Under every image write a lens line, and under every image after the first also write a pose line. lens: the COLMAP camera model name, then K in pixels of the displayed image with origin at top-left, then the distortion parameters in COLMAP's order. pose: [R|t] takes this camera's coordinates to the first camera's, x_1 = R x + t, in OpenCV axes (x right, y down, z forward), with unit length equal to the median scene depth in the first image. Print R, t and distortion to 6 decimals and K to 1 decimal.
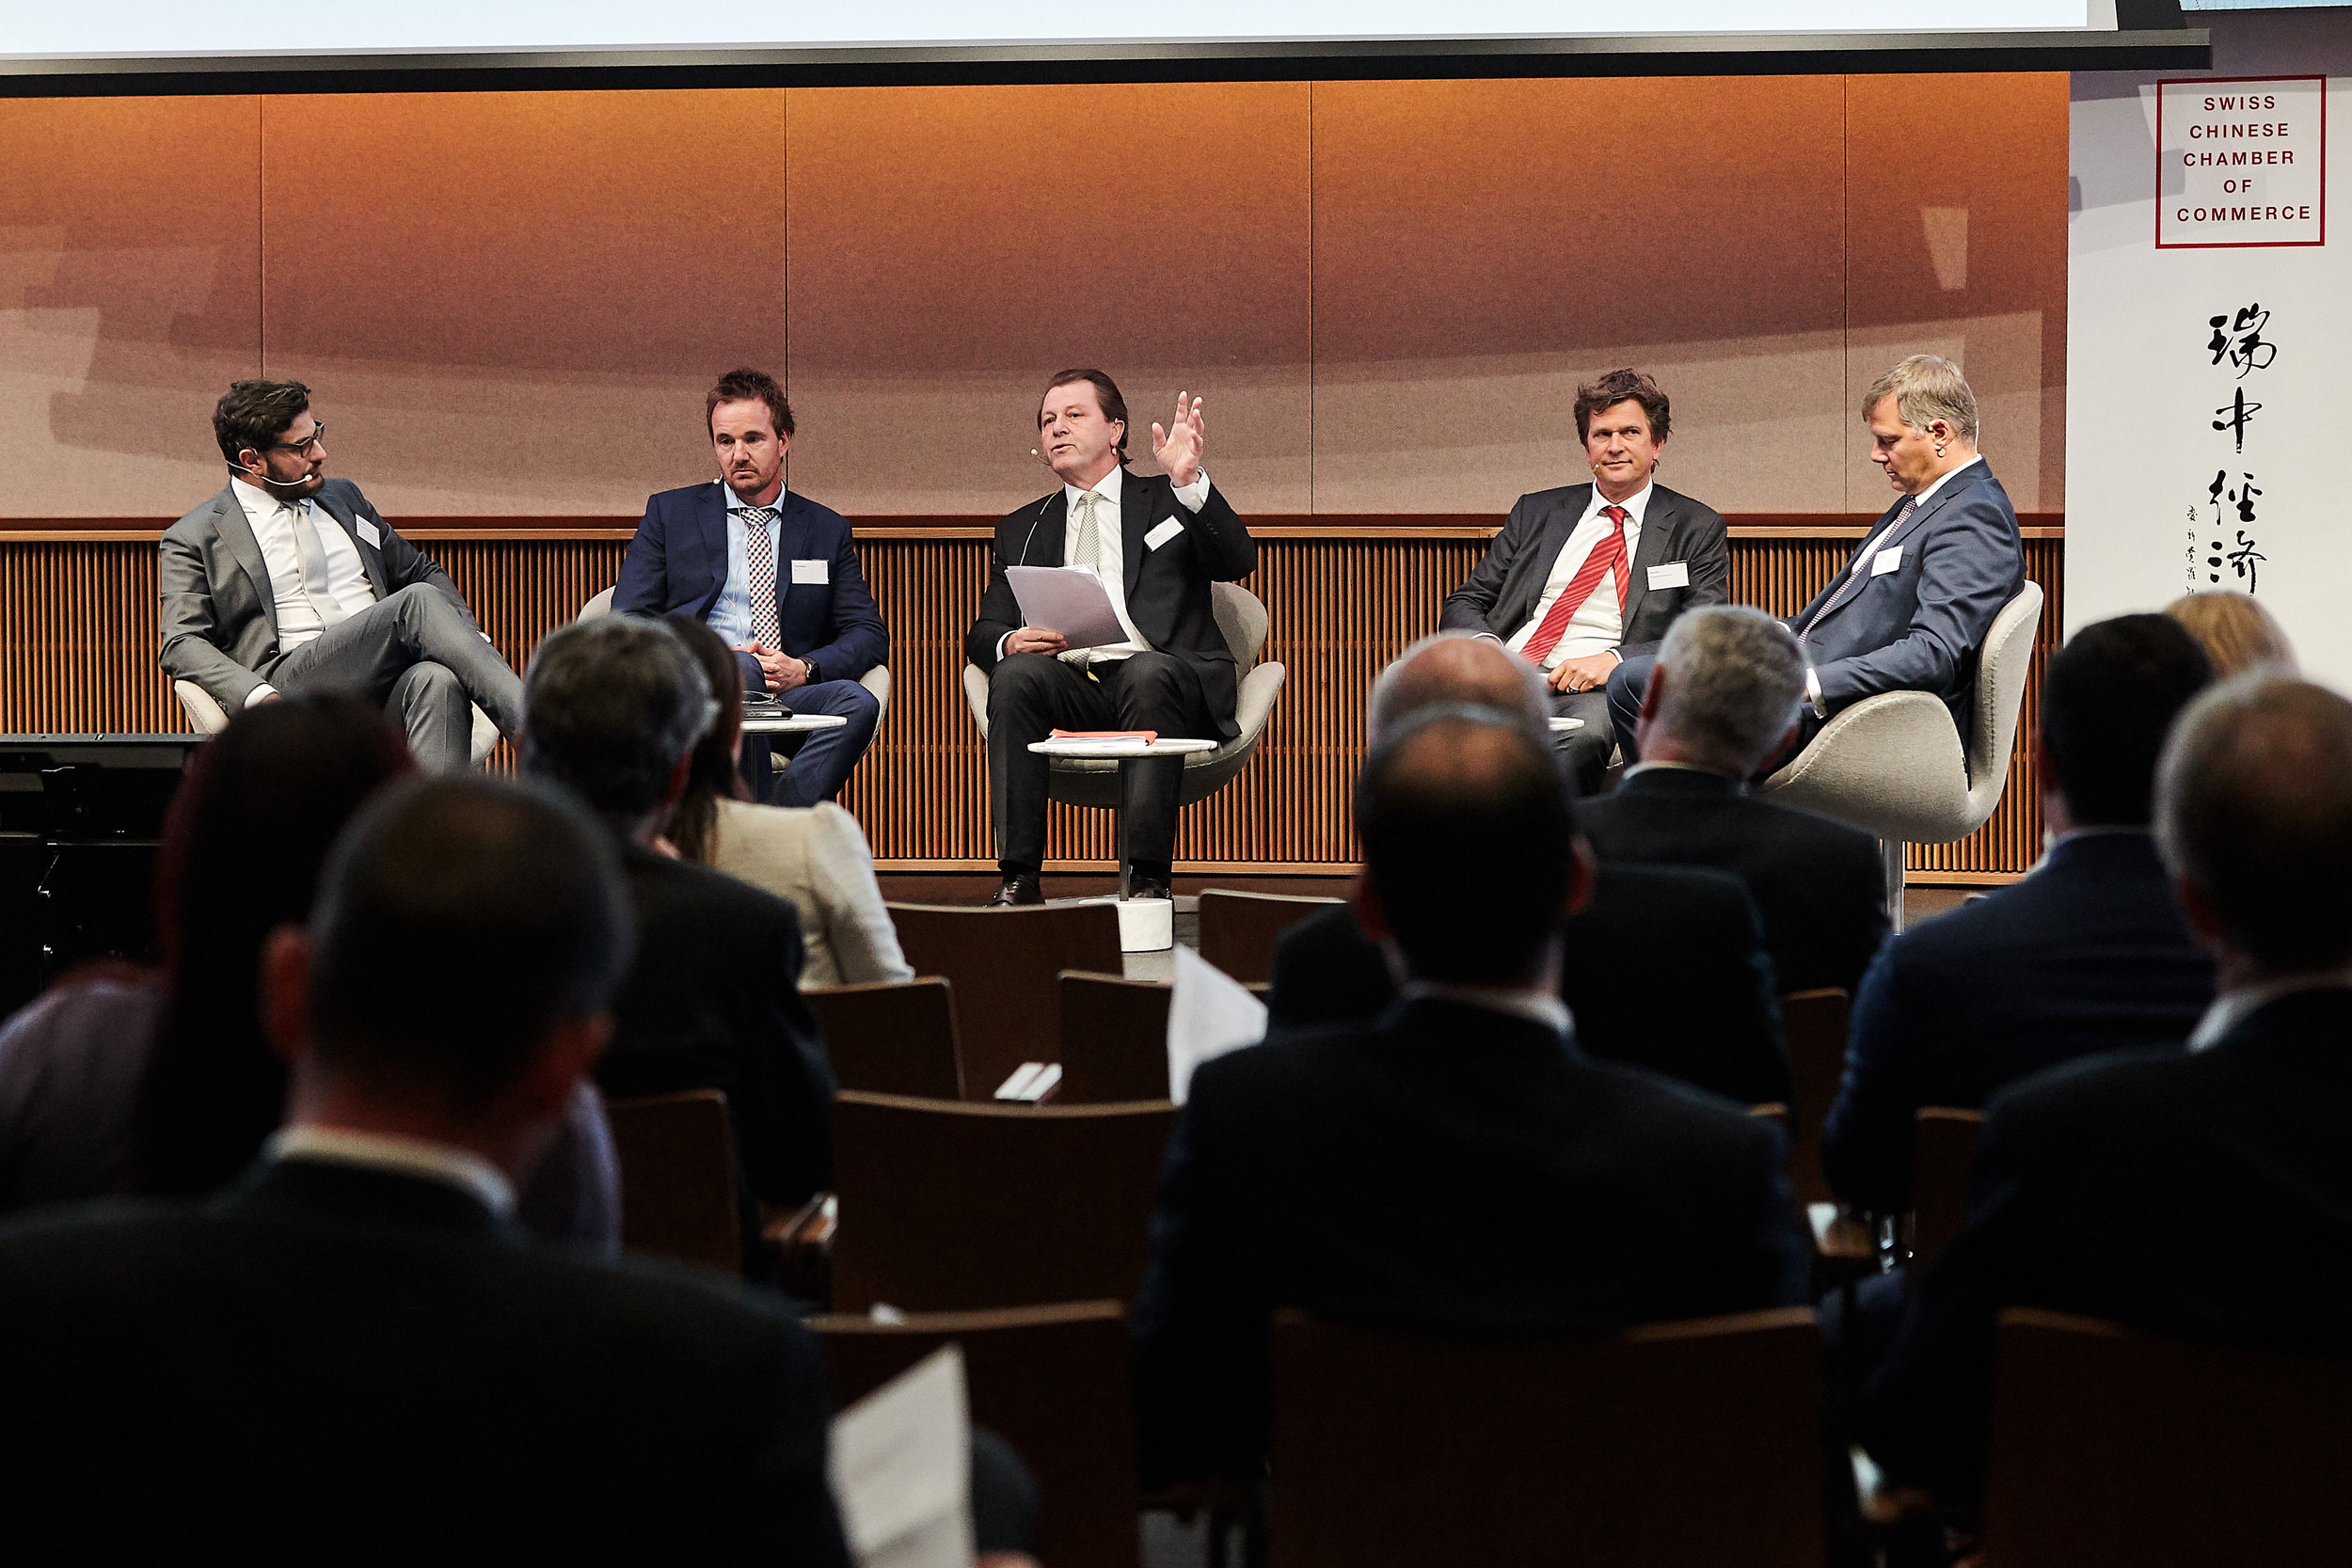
lens RADIAL K [[6110.4, 0, 1175.4], [0, 6110.4, 787.4], [0, 0, 1]] dist [0.281293, 0.000000]
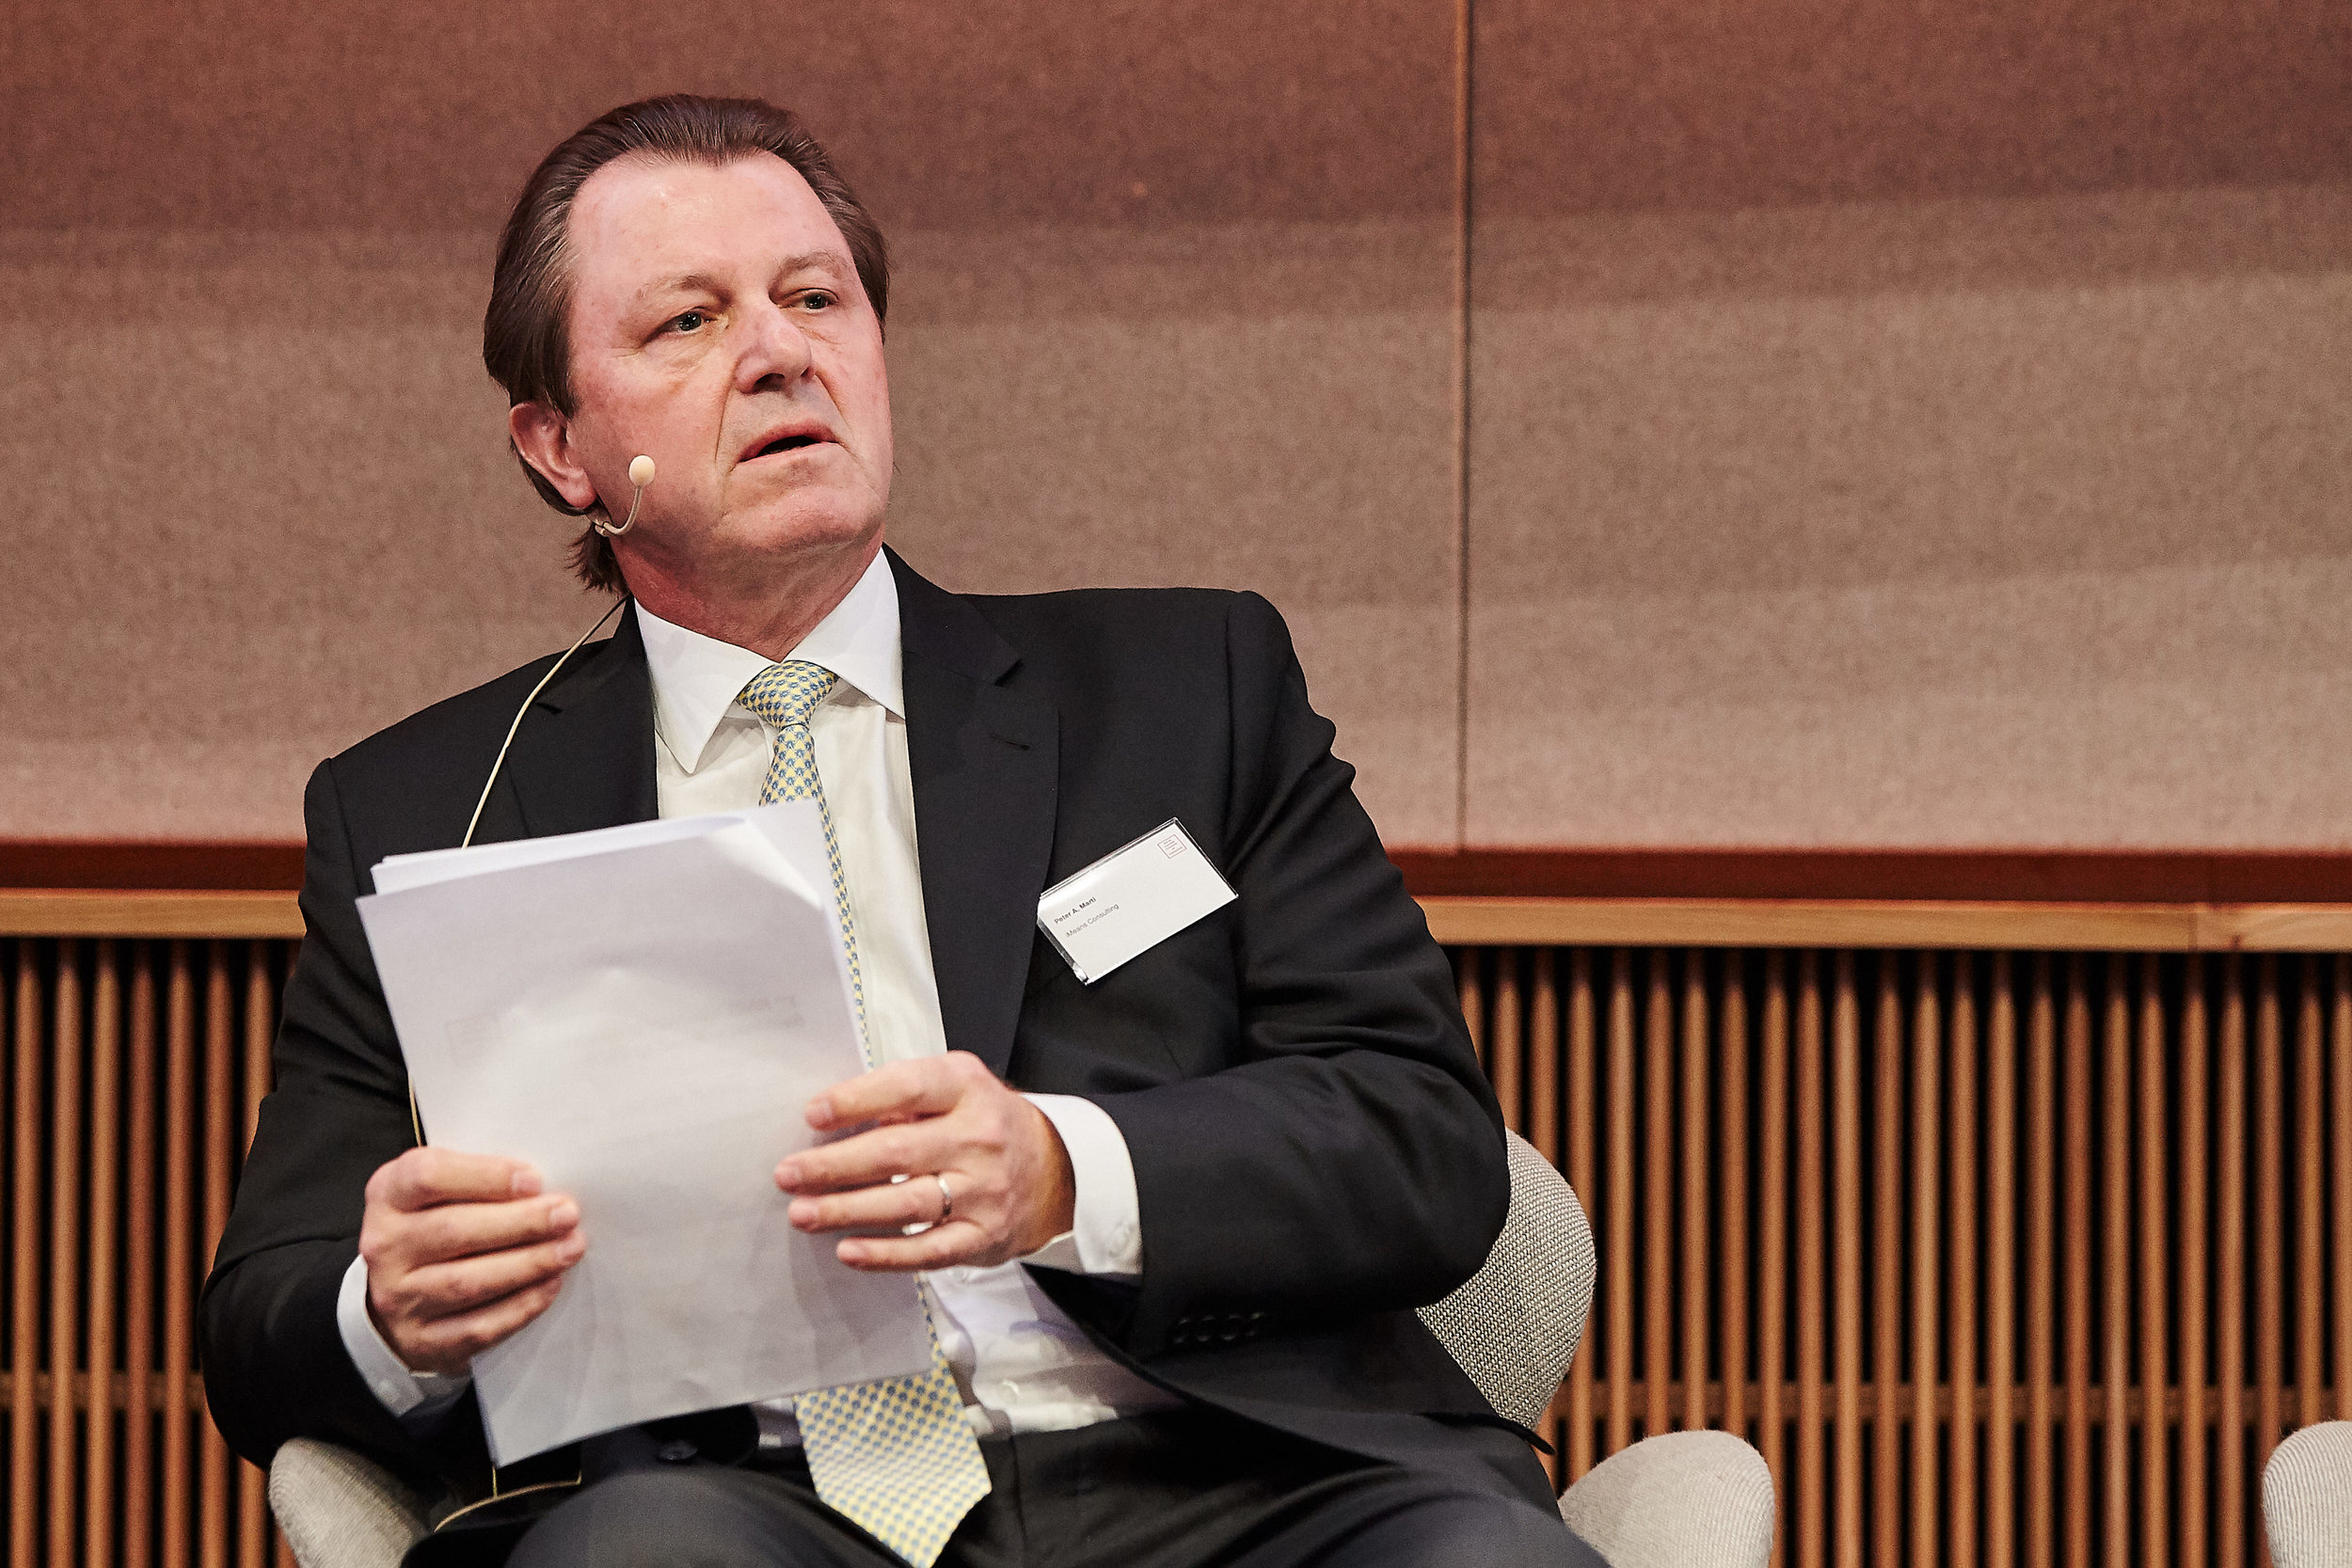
lens RADIAL K [[12134.9, 0, 1177.8], [0, 12134.9, 785.1], [0, 0, 1]] dist [0.695248, 0.000000]
pose [[0.991533, 0.013222, 0.129179, -0.049956], [-0.003800, 0.997331, -0.072912, -0.012628], [-0.129798, 0.071803, 0.988937, 0.535710]]
